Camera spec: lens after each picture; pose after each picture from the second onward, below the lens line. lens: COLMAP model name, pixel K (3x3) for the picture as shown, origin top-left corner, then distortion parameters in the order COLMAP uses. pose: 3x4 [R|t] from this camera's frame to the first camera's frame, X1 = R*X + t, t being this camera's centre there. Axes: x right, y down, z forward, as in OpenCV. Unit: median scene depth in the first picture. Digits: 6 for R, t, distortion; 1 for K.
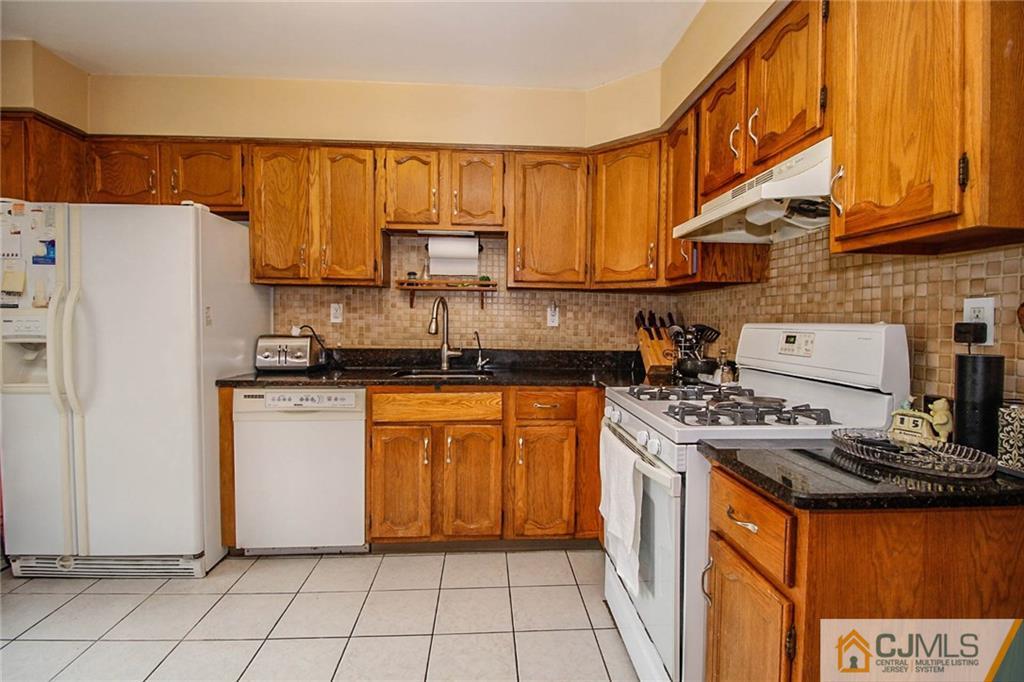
lens RADIAL K [[476.7, 0, 512.6], [0, 476.7, 331.5], [0, 0, 1]] dist [-0.004564, -0.010692]
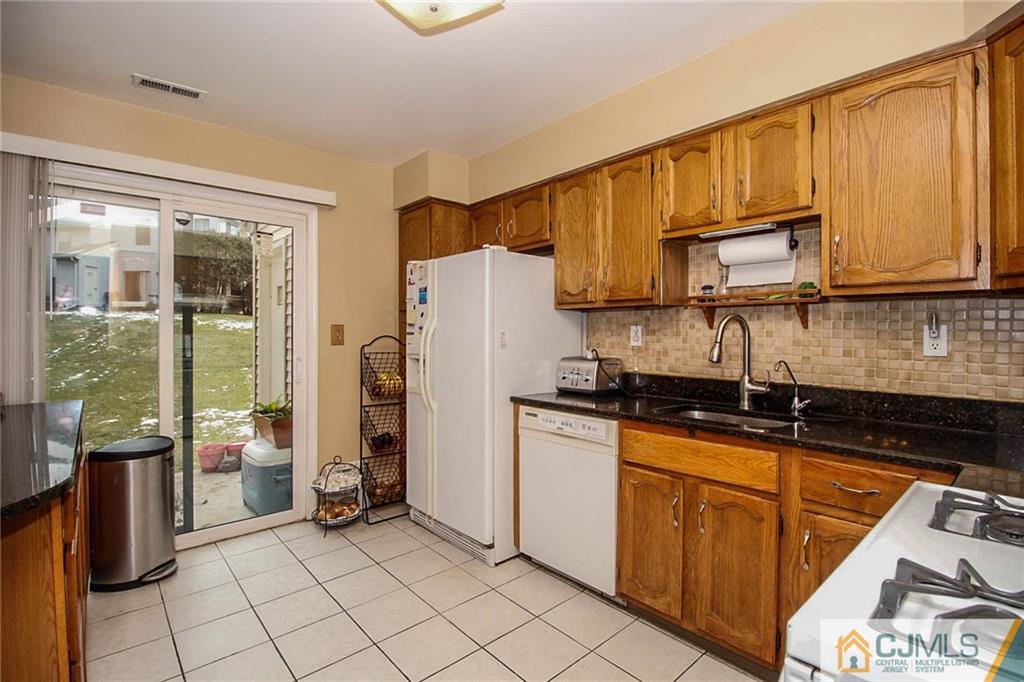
lens RADIAL K [[476.7, 0, 530.2], [0, 476.7, 333.7], [0, 0, 1]] dist [-0.004564, -0.010692]
pose [[0.628345, -0.008528, -0.777888, 0.263861], [-0.016424, 0.999572, -0.024225, -0.018774], [0.777762, 0.027998, 0.627936, 0.277324]]
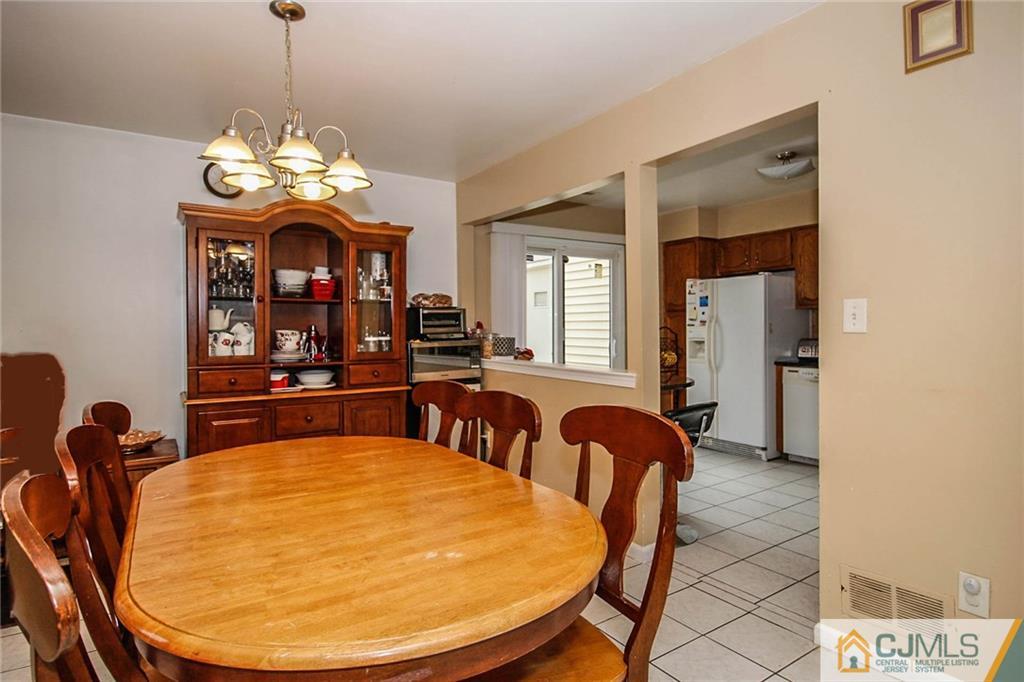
lens RADIAL K [[537.7, 0, 512.3], [0, 537.7, 332.5], [0, 0, 1]] dist [-0.008177, -0.000175]
pose [[0.481961, -0.007318, -0.876162, 0.676036], [-0.017016, 0.999698, -0.017710, 0.036731], [0.876027, 0.023444, 0.481691, -0.861199]]
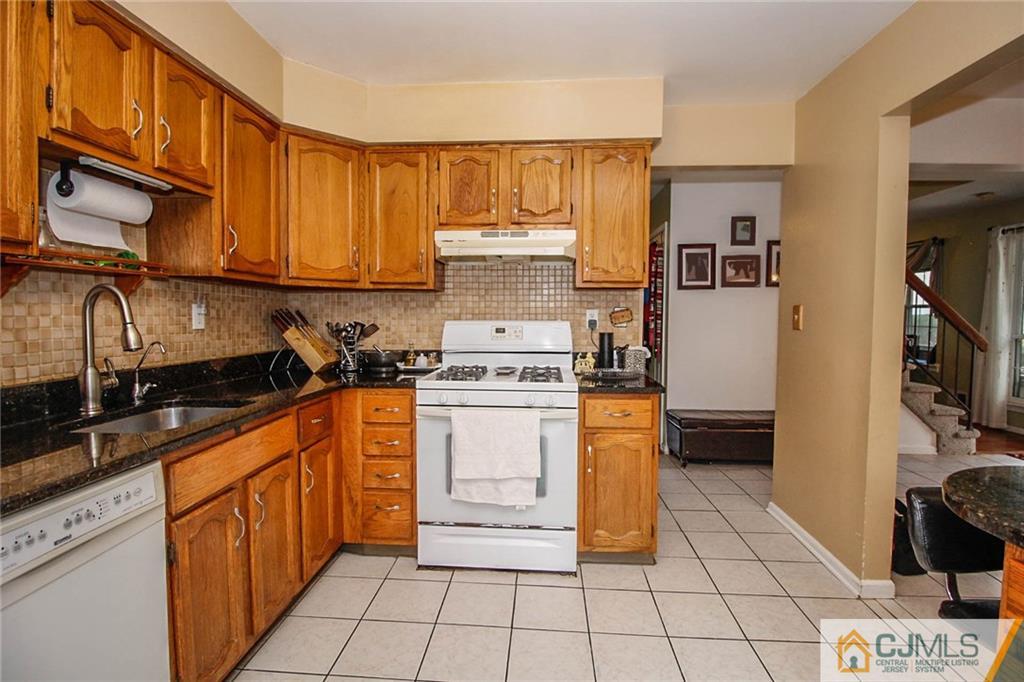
lens RADIAL K [[476.7, 0, 515.8], [0, 476.7, 339.0], [0, 0, 1]] dist [-0.004564, -0.010692]
pose [[0.132608, -0.060324, 0.989331, -0.704276], [0.021876, 0.998081, 0.057926, -0.032221], [-0.990927, 0.013961, 0.133673, 0.489629]]
